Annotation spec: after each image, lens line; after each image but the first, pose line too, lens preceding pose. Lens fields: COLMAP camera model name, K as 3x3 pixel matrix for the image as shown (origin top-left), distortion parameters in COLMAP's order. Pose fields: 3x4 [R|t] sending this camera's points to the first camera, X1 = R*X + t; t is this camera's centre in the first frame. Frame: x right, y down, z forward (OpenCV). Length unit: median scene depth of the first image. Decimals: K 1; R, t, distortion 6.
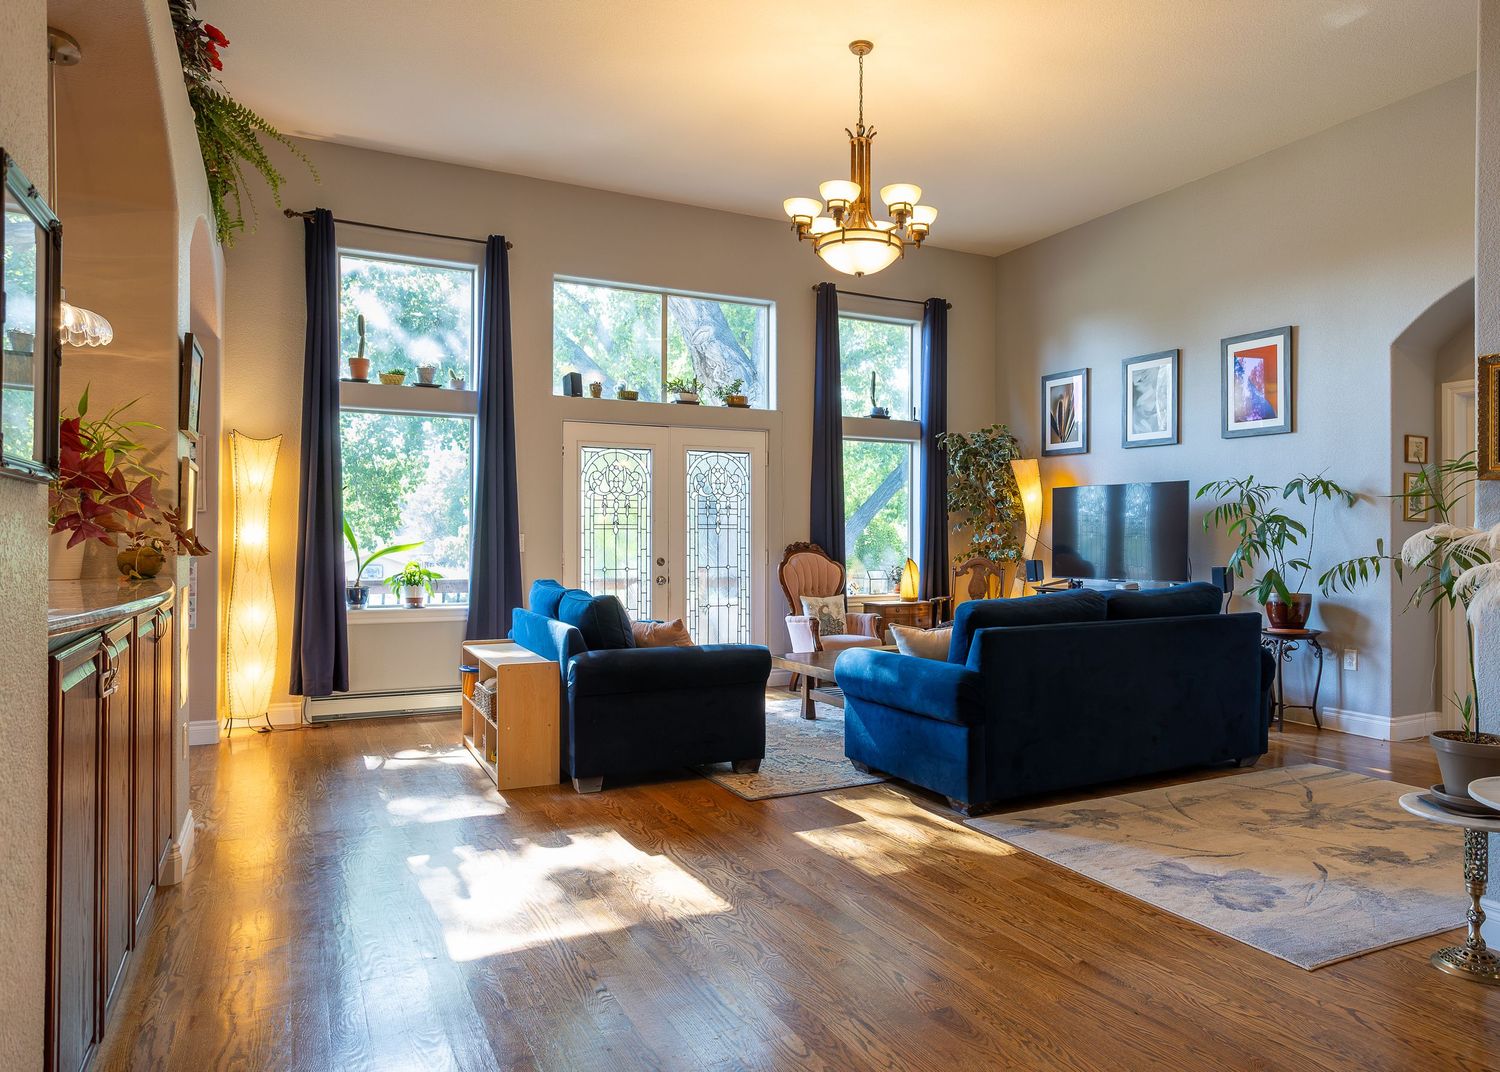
lens RADIAL K [[978.4, 0, 754.2], [0, 978.4, 541.0], [0, 0, 1]] dist [-0.018749, 0.001218]
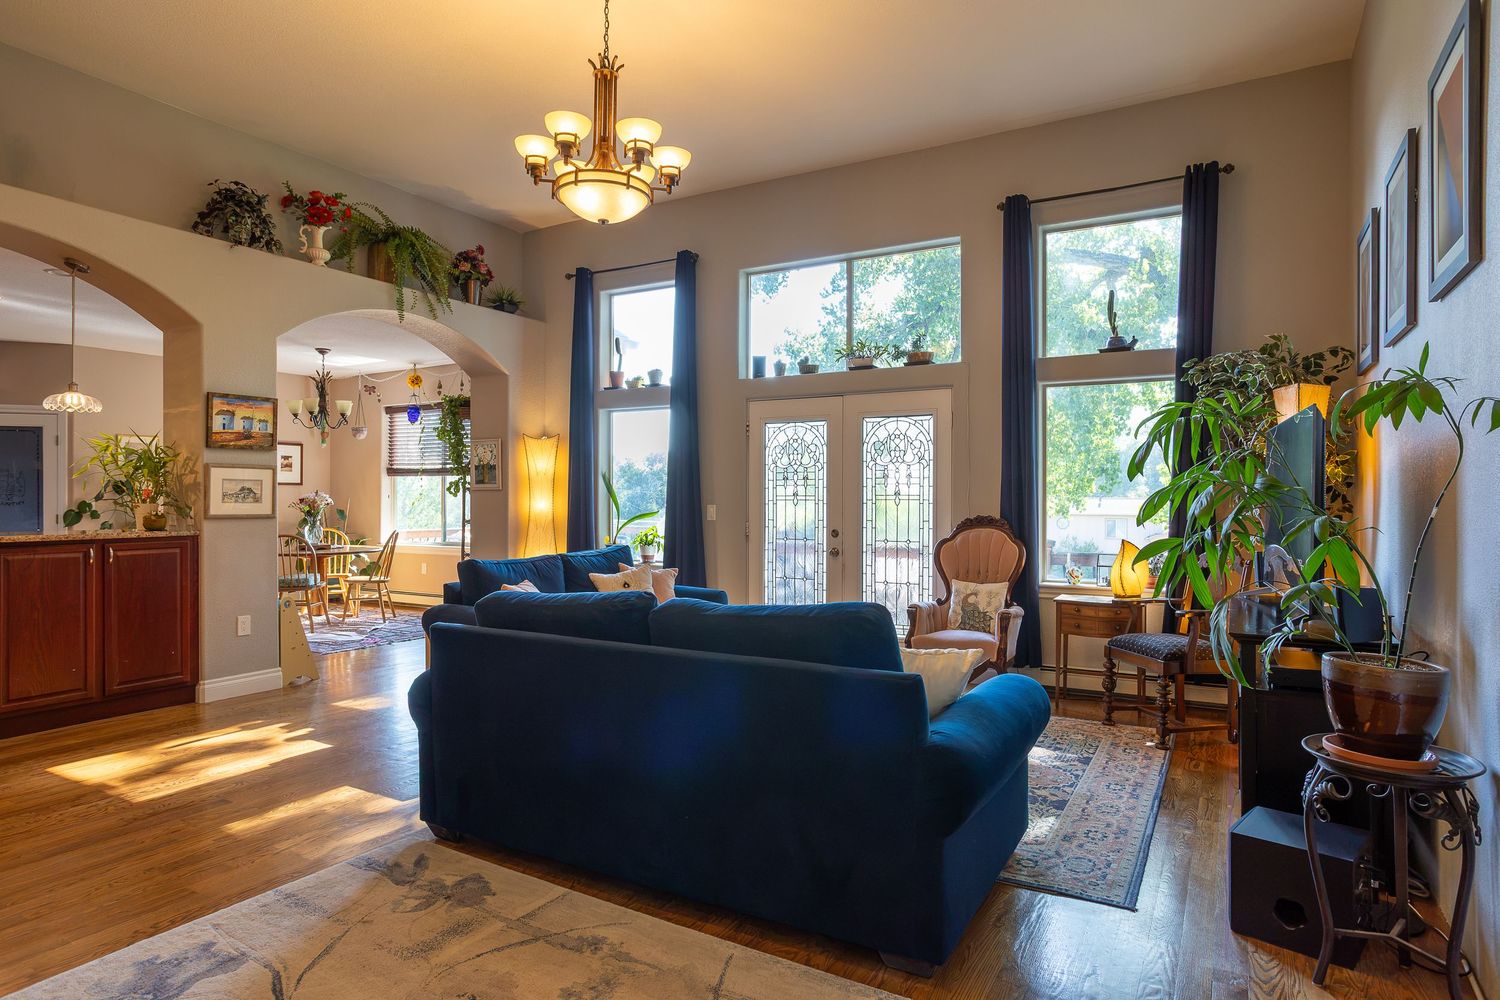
lens RADIAL K [[829.9, 0, 751.9], [0, 829.9, 496.5], [0, 0, 1]] dist [-0.006991, 0.004193]
pose [[0.547299, -0.001331, -0.836936, 0.569809], [-0.009494, 0.999925, -0.007798, -0.008614], [0.836883, 0.012214, 0.547245, 0.479793]]
